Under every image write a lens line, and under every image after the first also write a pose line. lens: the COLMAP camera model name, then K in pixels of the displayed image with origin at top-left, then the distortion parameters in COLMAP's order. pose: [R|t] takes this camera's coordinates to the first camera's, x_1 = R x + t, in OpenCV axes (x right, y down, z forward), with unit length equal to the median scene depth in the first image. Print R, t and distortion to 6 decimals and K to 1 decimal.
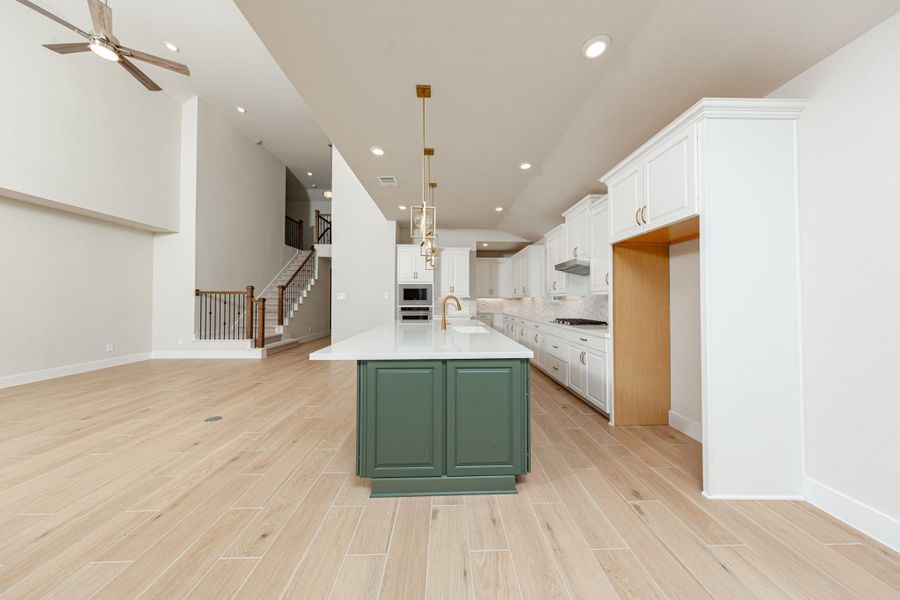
lens RADIAL K [[282.2, 0, 450.0], [0, 282.2, 300.0], [0, 0, 1]] dist [0.000460, 0.000023]
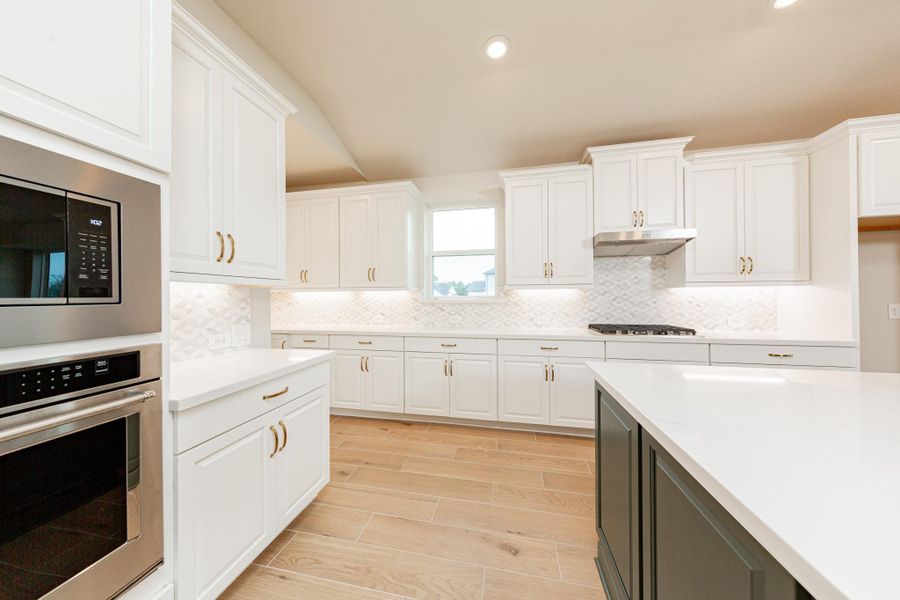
lens RADIAL K [[282.2, 0, 450.0], [0, 282.2, 300.0], [0, 0, 1]] dist [0.000460, 0.000023]
pose [[0.230759, -0.001731, 0.973009, -0.171236], [0.000204, 0.999998, 0.001731, 0.001091], [-0.973011, -0.000201, 0.230759, 0.825454]]
